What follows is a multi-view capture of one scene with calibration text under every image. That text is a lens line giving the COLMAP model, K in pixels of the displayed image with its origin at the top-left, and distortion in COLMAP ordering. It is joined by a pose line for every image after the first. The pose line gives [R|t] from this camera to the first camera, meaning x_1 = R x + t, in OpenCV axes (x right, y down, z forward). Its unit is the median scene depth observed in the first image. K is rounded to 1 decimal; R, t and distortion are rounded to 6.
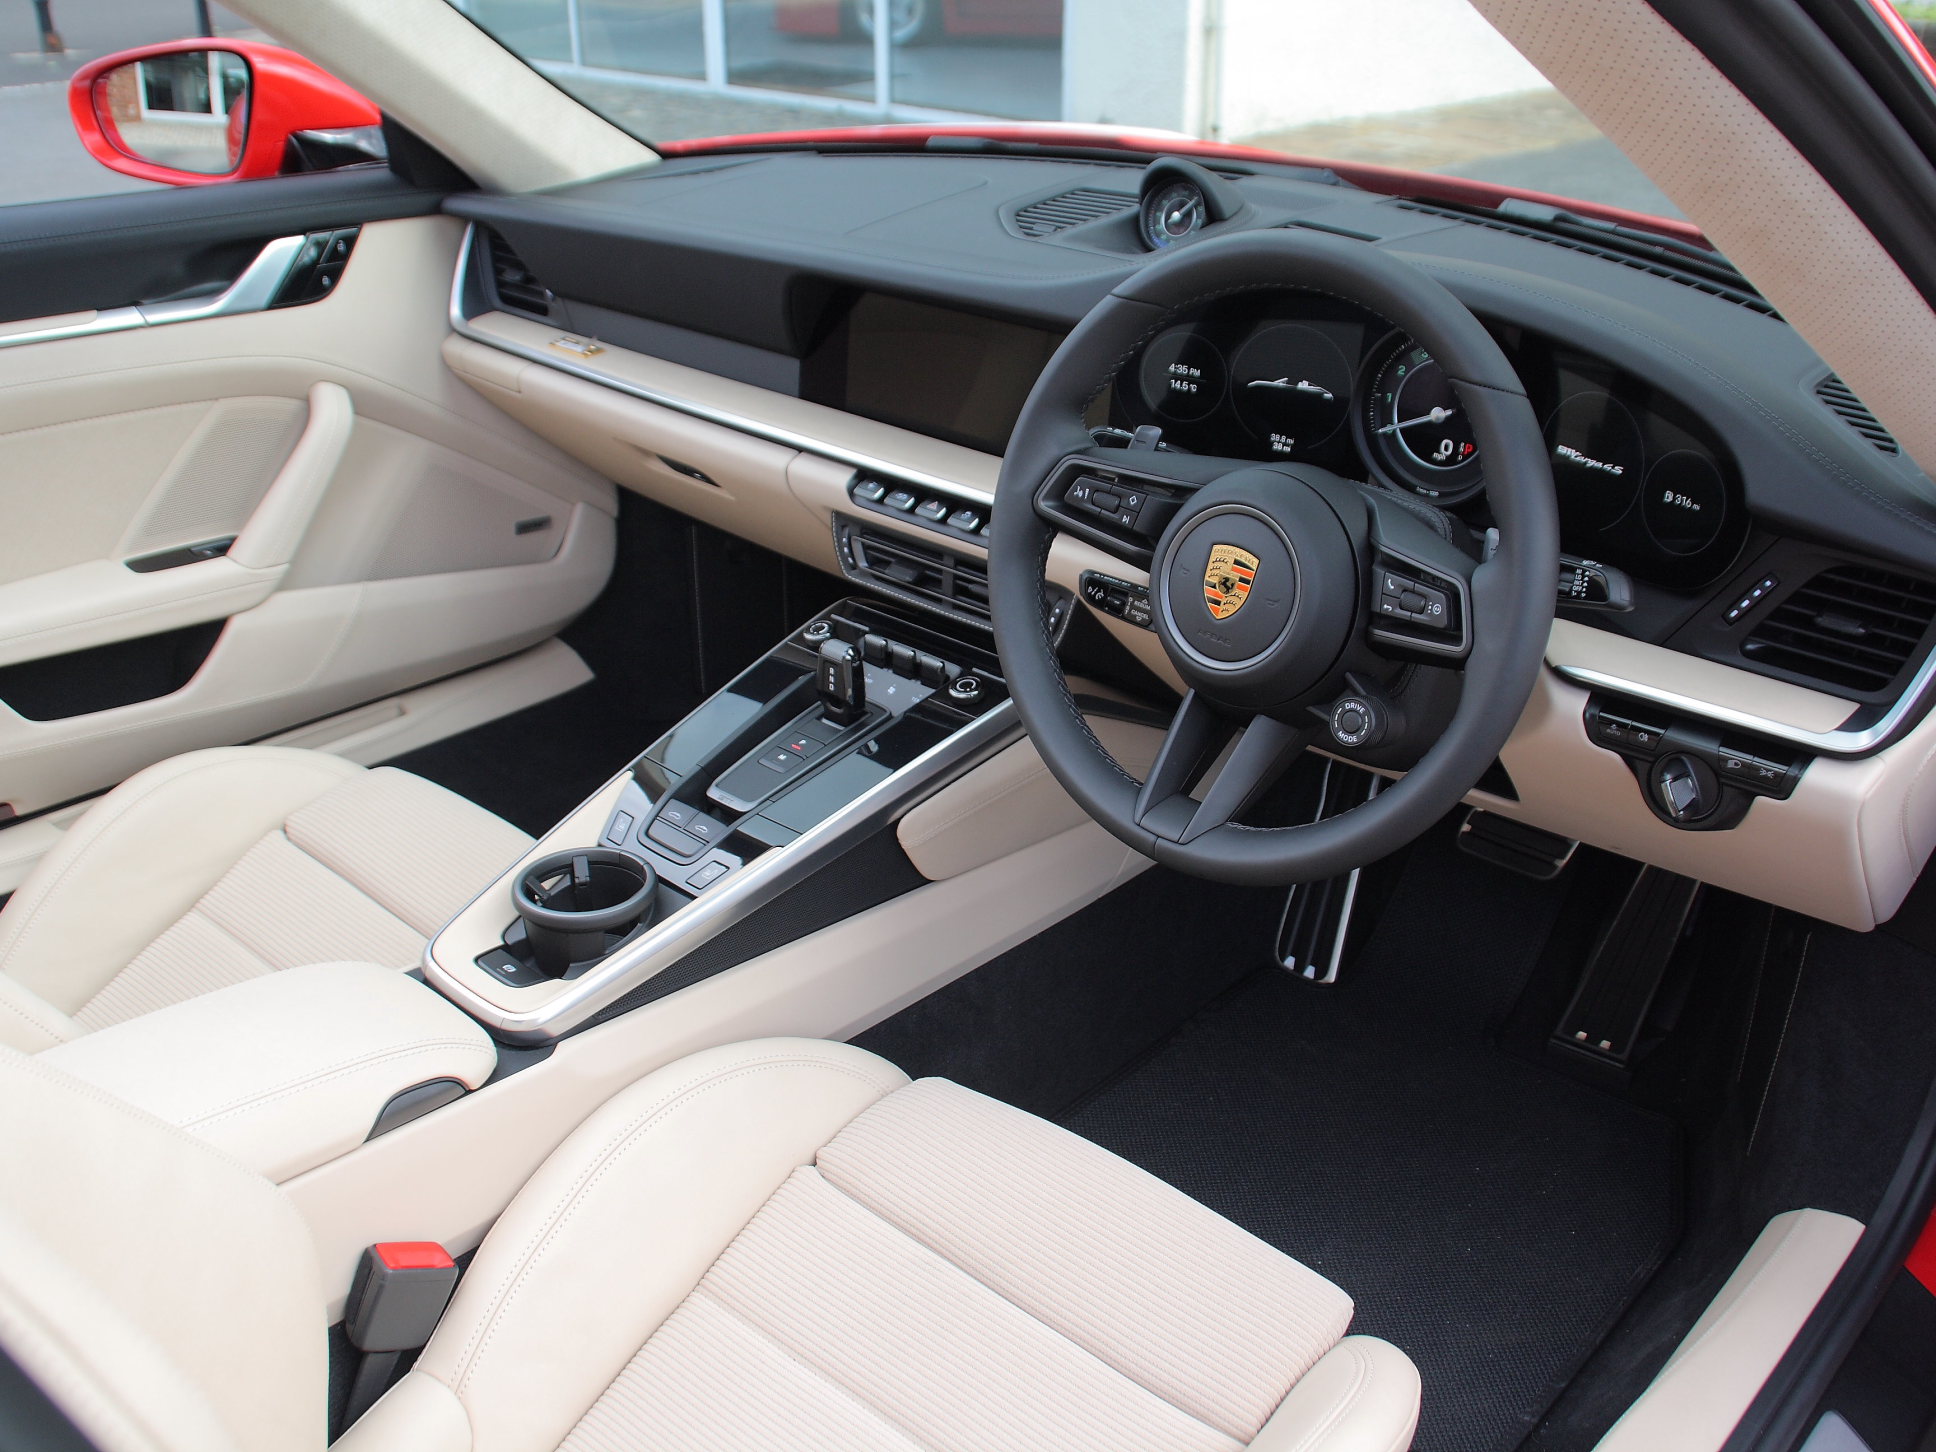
lens RADIAL K [[1803.2, 0, 1062.5], [0, 1803.2, 713.1], [0, 0, 1]] dist [-0.160837, 0.097808]
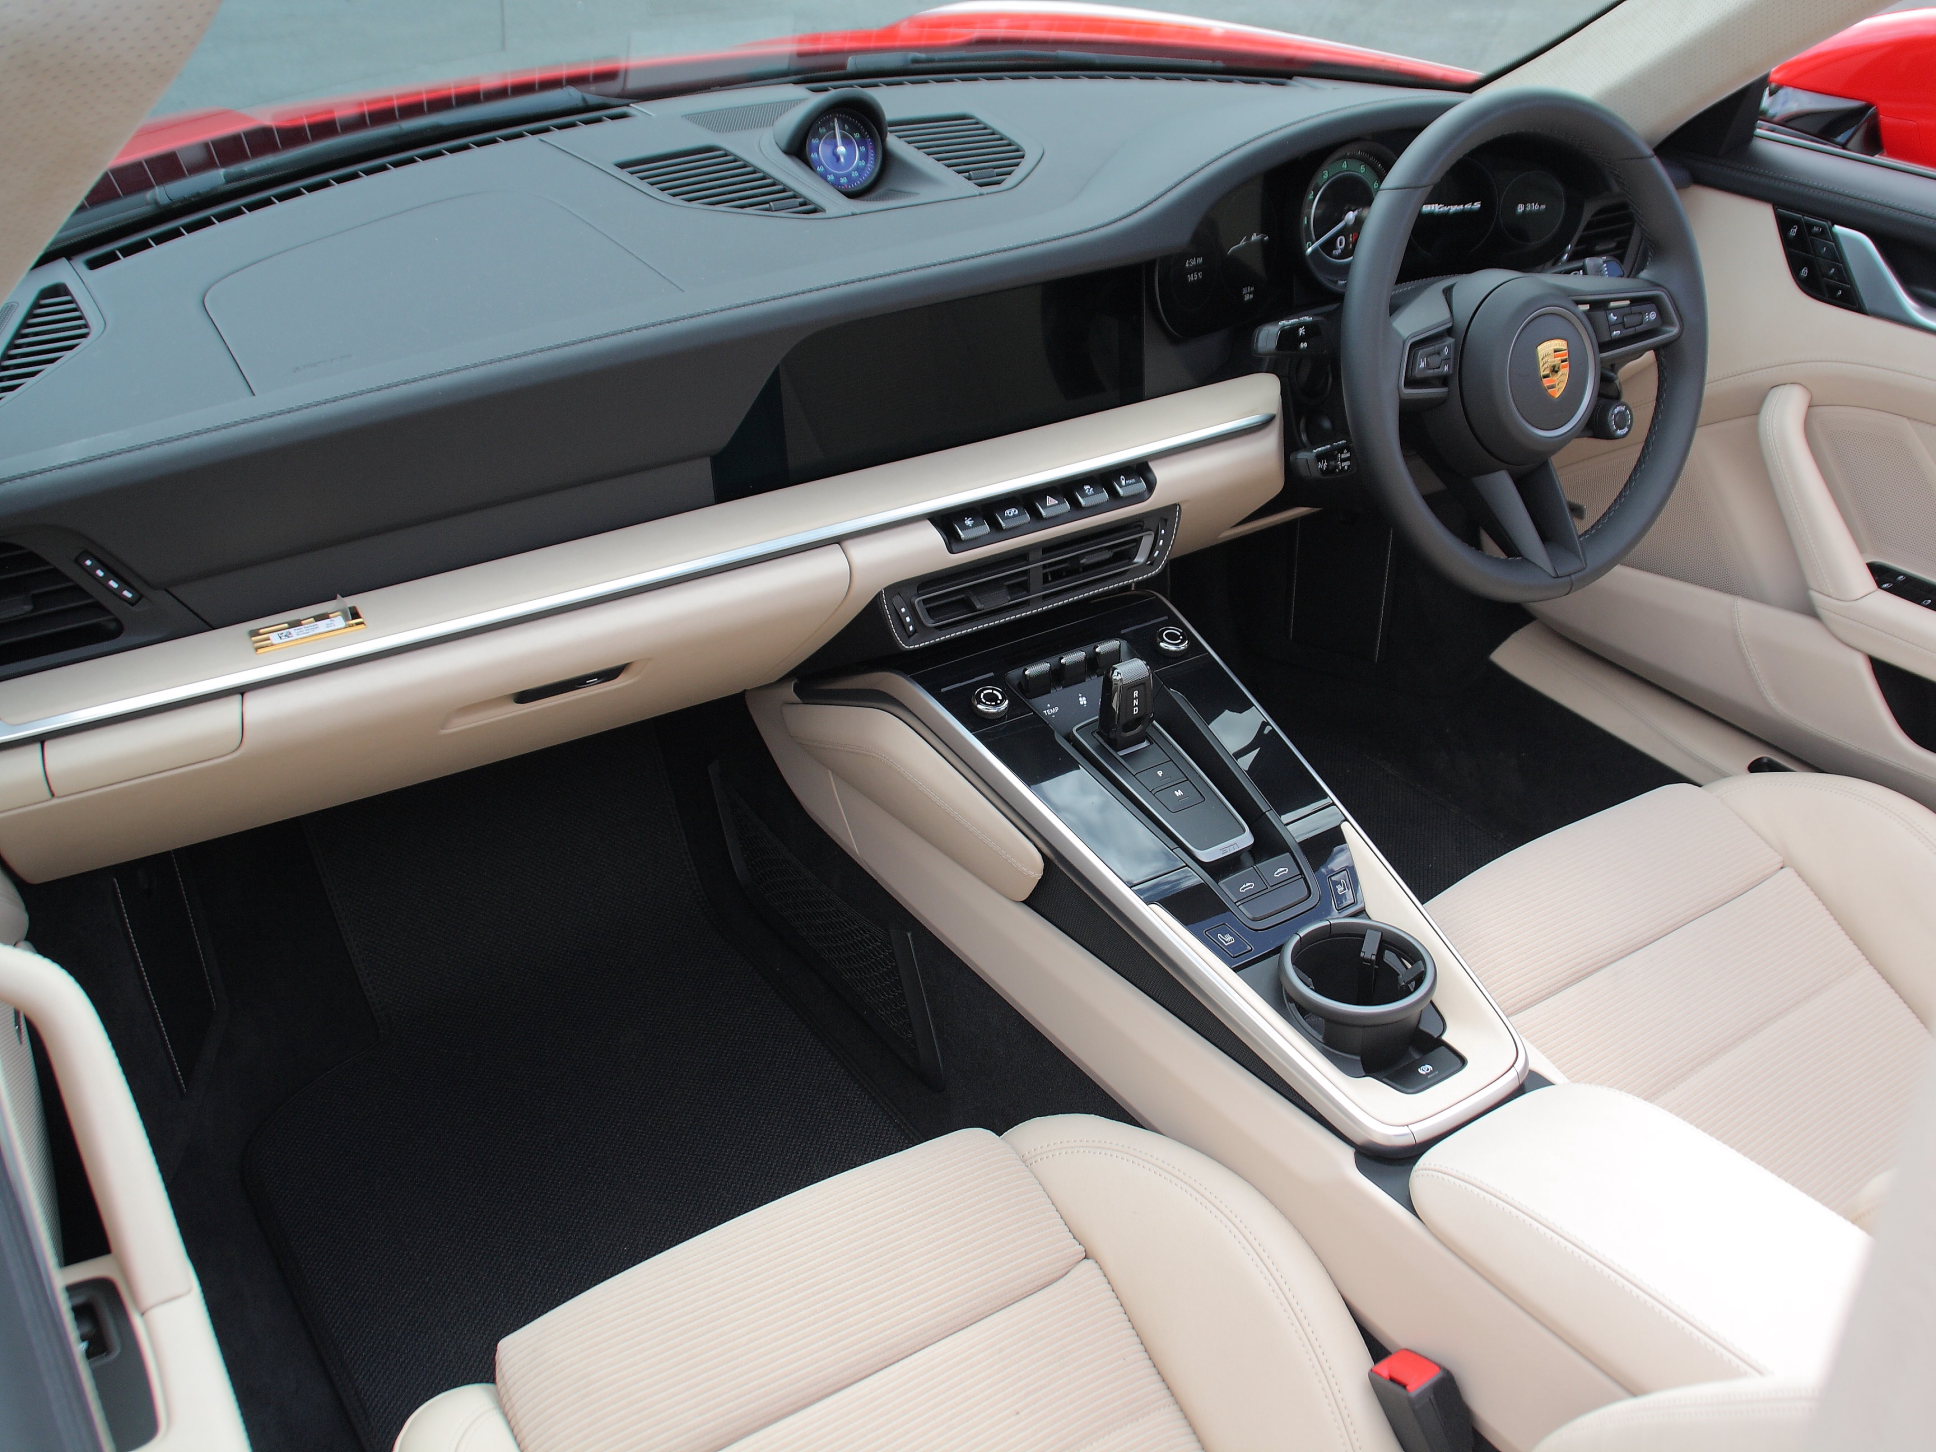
lens RADIAL K [[1803.2, 0, 1062.5], [0, 1803.2, 713.1], [0, 0, 1]] dist [-0.160837, 0.097808]
pose [[0.259580, -0.518251, 0.814883, -0.983665], [0.401984, 0.825216, 0.396771, -0.435887], [-0.878081, 0.224576, 0.422539, 0.706304]]
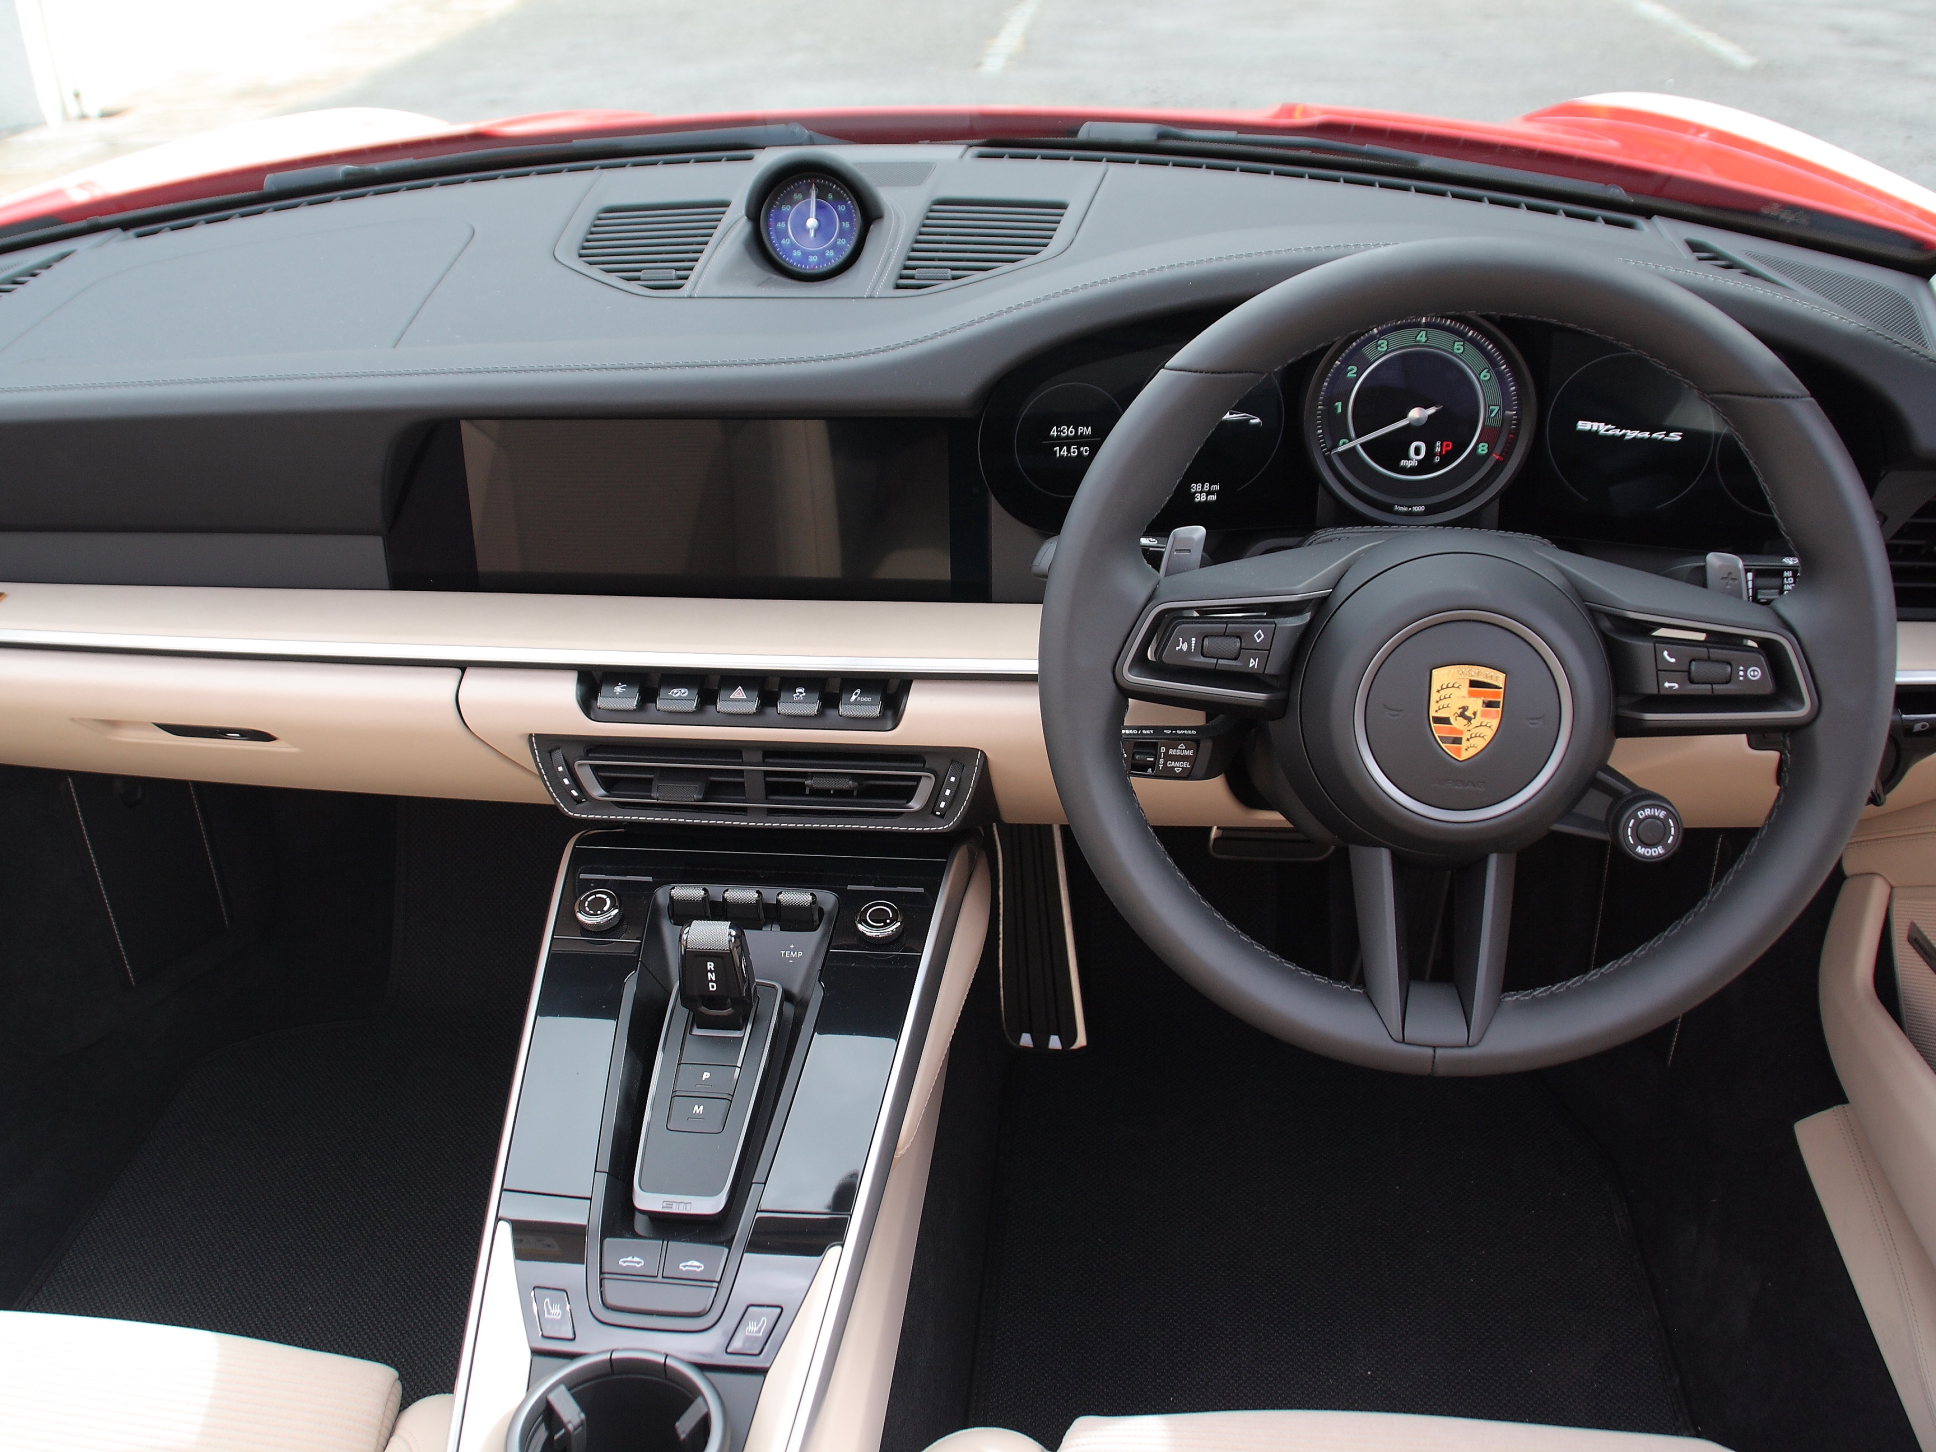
lens RADIAL K [[1801.8, 0, 921.0], [0, 1801.8, 714.7], [0, 0, 1]] dist [-0.134725, 0.027814]
pose [[0.835858, -0.313950, 0.450308, -0.376832], [0.287133, 0.949193, 0.128794, -0.200320], [-0.467864, 0.021645, 0.883536, 0.375001]]
